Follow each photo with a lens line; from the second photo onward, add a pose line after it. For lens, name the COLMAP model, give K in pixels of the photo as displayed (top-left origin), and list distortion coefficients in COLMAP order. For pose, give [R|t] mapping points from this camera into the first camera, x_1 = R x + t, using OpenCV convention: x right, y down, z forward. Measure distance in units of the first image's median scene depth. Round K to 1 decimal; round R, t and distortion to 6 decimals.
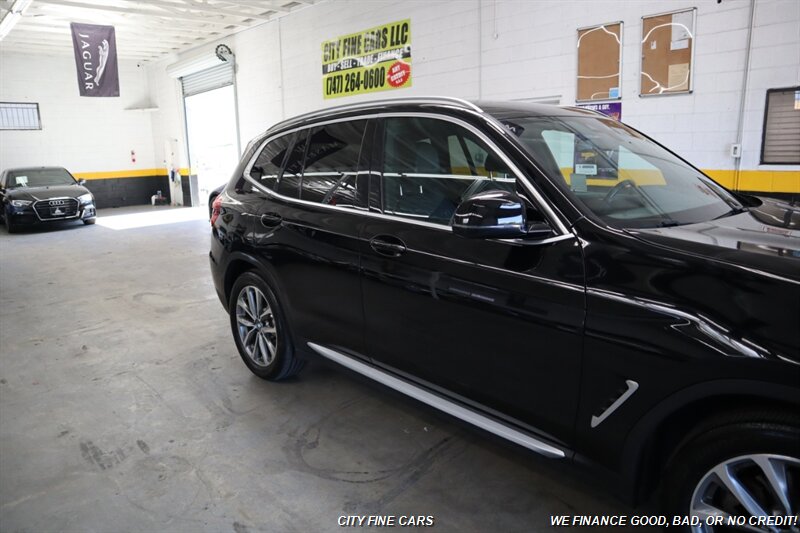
lens RADIAL K [[551.0, 0, 391.6], [0, 551.0, 271.6], [0, 0, 1]] dist [-0.118347, 0.065985]
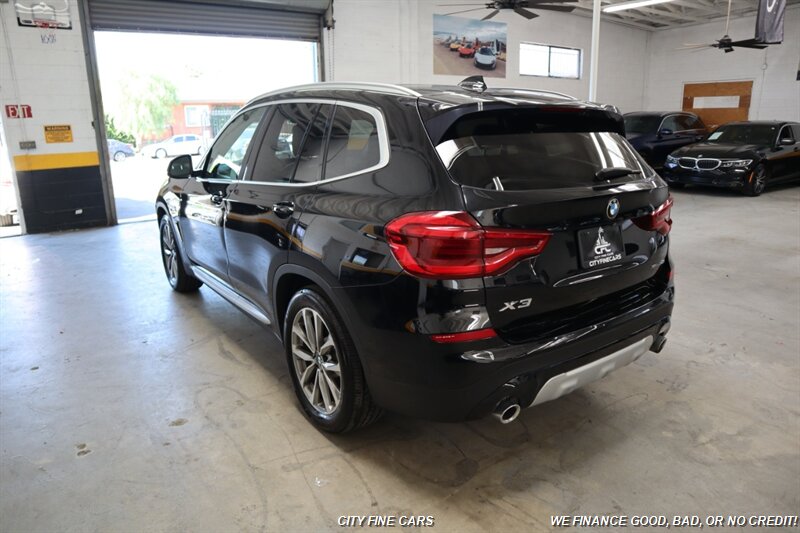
lens RADIAL K [[551.0, 0, 395.8], [0, 551.0, 267.0], [0, 0, 1]] dist [-0.118347, 0.065985]
pose [[-0.991471, 0.012651, 0.129709, -0.047186], [0.070934, 0.887323, 0.455661, -0.284983], [-0.109329, 0.460976, -0.880652, 1.251018]]
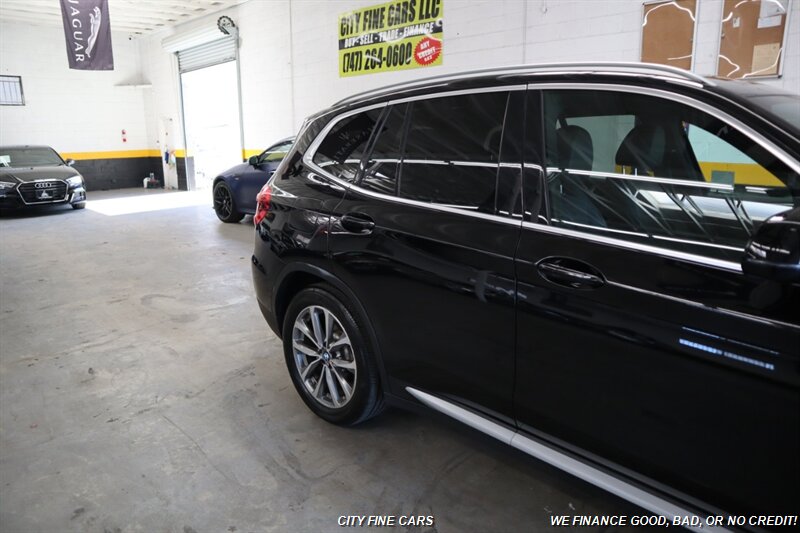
lens RADIAL K [[551.0, 0, 394.4], [0, 551.0, 271.2], [0, 0, 1]] dist [-0.118347, 0.065985]
pose [[0.999478, 0.012162, 0.029933, -0.110164], [-0.012960, 0.999562, 0.026599, -0.028803], [-0.029596, -0.026973, 0.999198, 0.140760]]
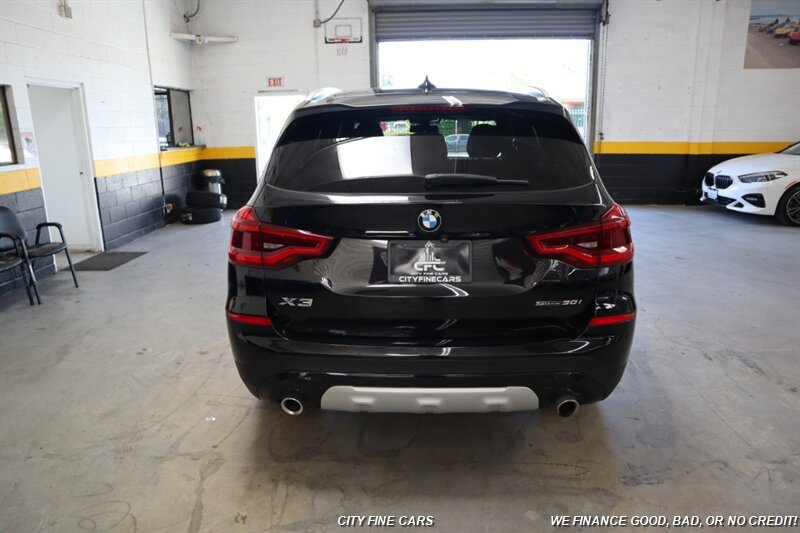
lens RADIAL K [[551.0, 0, 398.2], [0, 551.0, 271.4], [0, 0, 1]] dist [-0.118347, 0.065985]
pose [[-0.708461, -0.139244, 0.691877, -0.398424], [0.190006, 0.906514, 0.377001, -0.236429], [-0.679692, 0.398552, -0.615773, 1.102911]]
